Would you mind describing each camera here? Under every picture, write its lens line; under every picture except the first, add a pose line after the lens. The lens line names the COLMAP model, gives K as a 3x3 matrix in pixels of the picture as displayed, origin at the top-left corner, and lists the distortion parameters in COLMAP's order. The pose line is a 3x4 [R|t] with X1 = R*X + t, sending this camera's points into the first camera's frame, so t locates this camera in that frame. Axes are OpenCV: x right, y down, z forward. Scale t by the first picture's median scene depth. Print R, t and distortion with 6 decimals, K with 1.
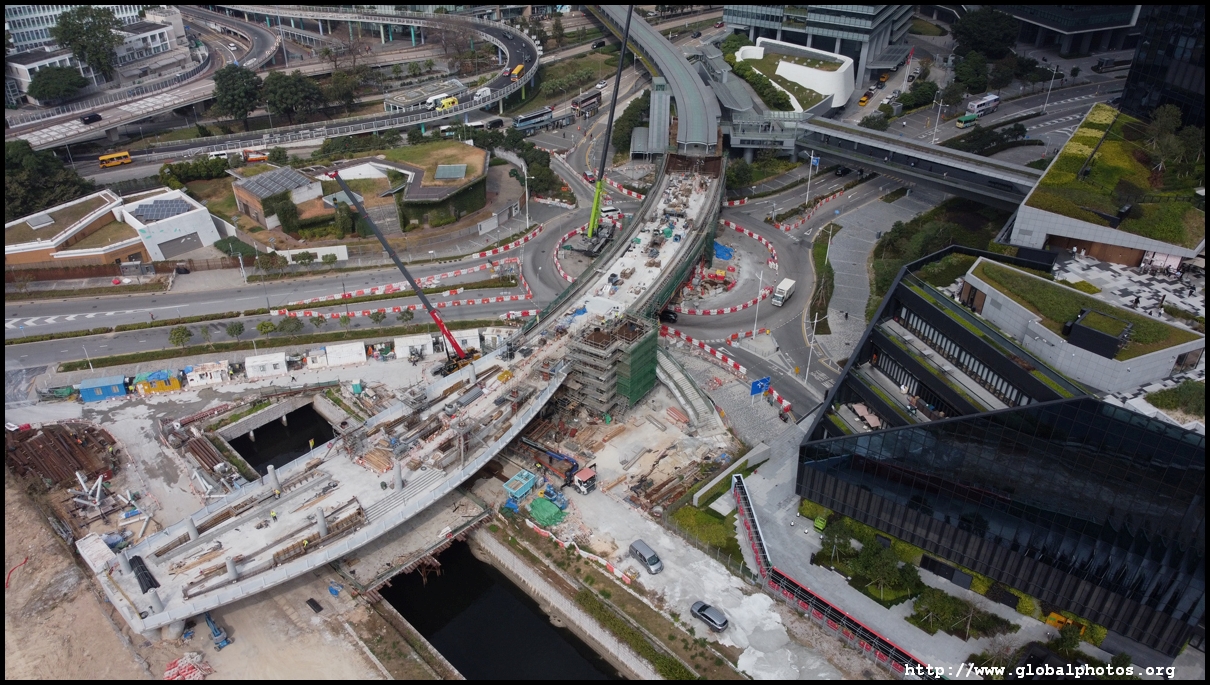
lens RADIAL K [[886.8, 0, 605.9], [0, 886.8, 337.8], [0, 0, 1]] dist [0.005403, -0.001532]
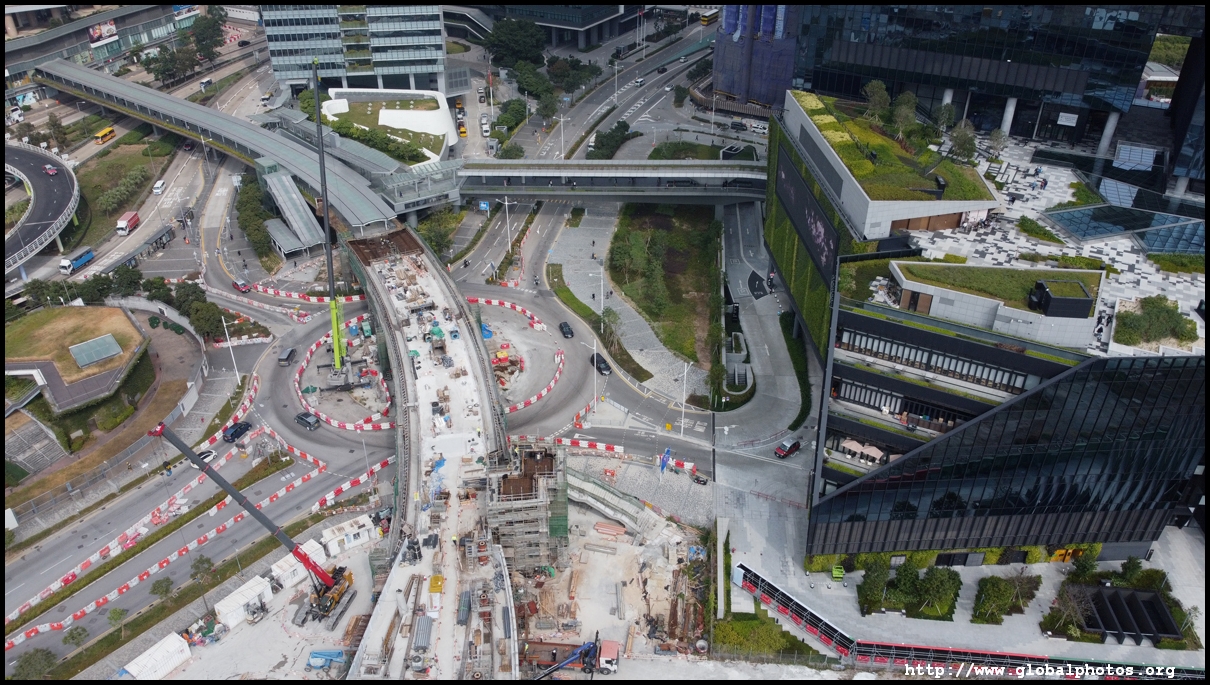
lens RADIAL K [[886.8, 0, 604.7], [0, 886.8, 348.5], [0, 0, 1]] dist [0.005403, -0.001532]
pose [[0.793622, -0.340170, 0.504429, -0.249193], [0.344013, 0.934727, 0.089110, -0.130164], [-0.501816, 0.102811, 0.858843, 0.195963]]
